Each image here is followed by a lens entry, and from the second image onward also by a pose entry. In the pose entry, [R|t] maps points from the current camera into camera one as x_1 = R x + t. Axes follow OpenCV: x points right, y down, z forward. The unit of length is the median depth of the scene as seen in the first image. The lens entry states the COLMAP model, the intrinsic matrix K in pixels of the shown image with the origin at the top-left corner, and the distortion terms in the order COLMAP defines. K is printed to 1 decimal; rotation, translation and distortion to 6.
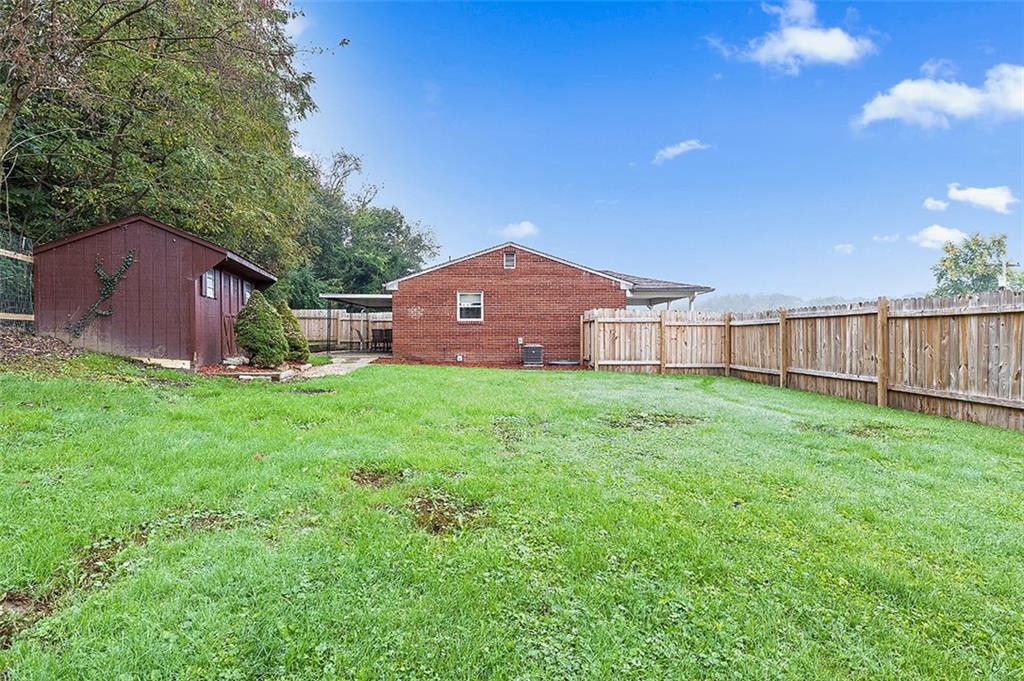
lens RADIAL K [[519.9, 0, 513.0], [0, 519.9, 341.6], [0, 0, 1]] dist [-0.004161, -0.000199]
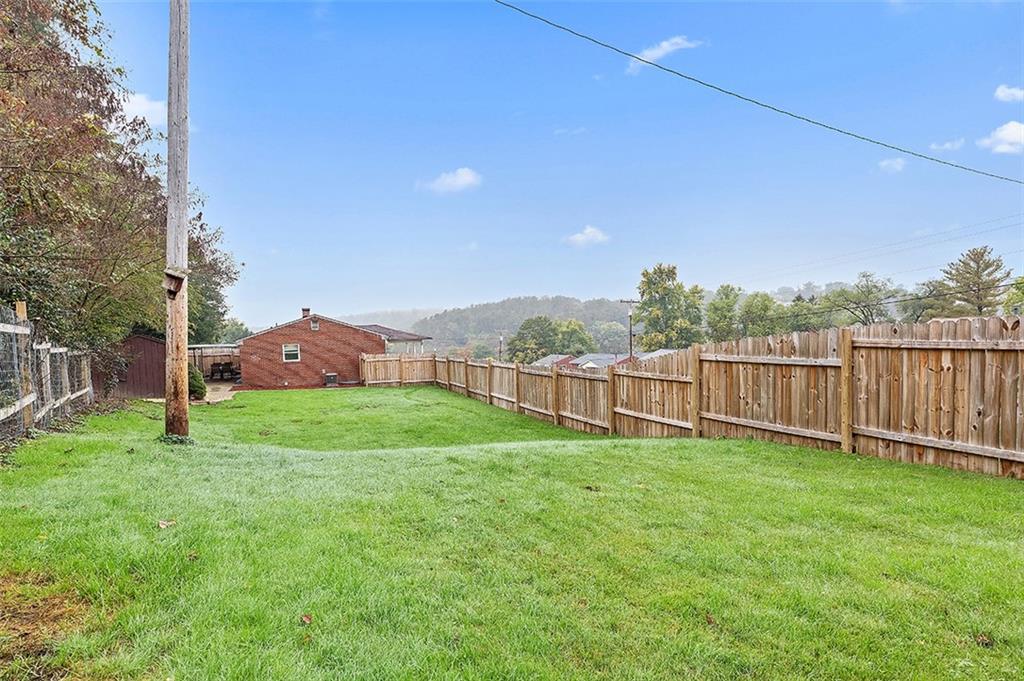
lens RADIAL K [[519.9, 0, 510.0], [0, 519.9, 344.5], [0, 0, 1]] dist [-0.004161, -0.000199]
pose [[0.931762, -0.033917, 0.361483, -0.033056], [0.032360, 0.999423, 0.010362, -0.099912], [-0.361625, 0.002043, 0.932321, -0.940322]]
